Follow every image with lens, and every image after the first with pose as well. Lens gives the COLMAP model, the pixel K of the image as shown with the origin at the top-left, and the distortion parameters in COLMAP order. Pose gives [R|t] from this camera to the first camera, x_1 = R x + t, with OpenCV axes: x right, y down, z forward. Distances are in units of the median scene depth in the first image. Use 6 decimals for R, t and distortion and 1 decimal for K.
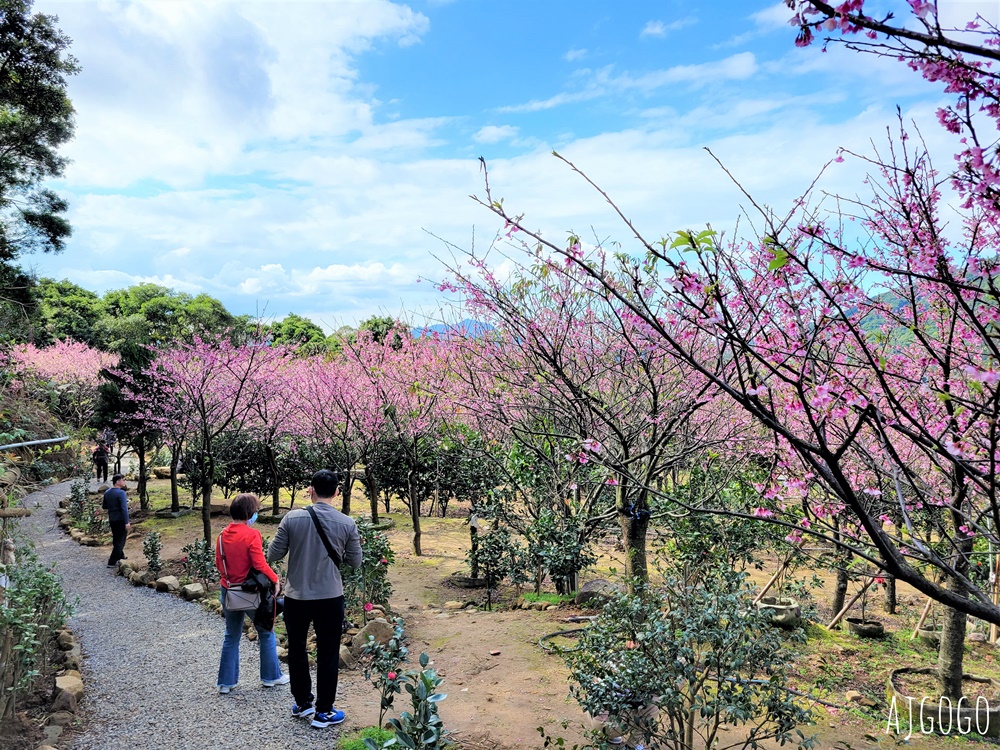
lens RADIAL K [[768.0, 0, 498.8], [0, 768.0, 368.1], [0, 0, 1]] dist [0.064051, -0.043091]
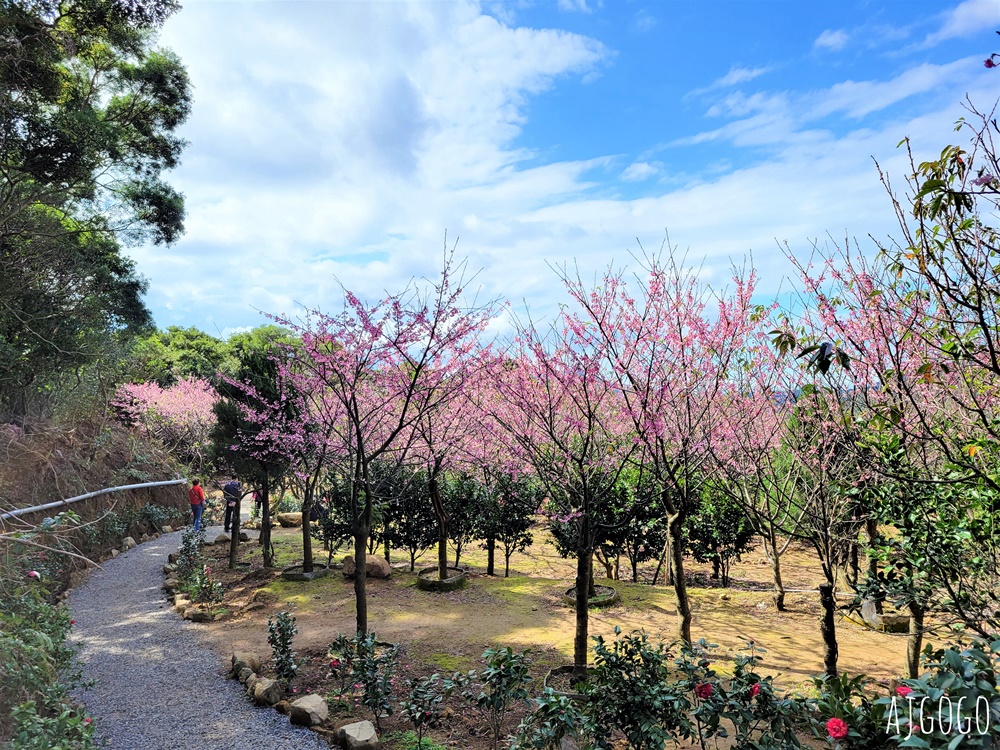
lens RADIAL K [[768.0, 0, 498.8], [0, 768.0, 368.1], [0, 0, 1]] dist [0.064051, -0.043091]
pose [[0.990684, -0.023622, -0.134116, -0.138402], [0.014951, 0.997754, -0.065294, 0.044322], [0.135357, 0.062680, 0.988812, 0.295544]]
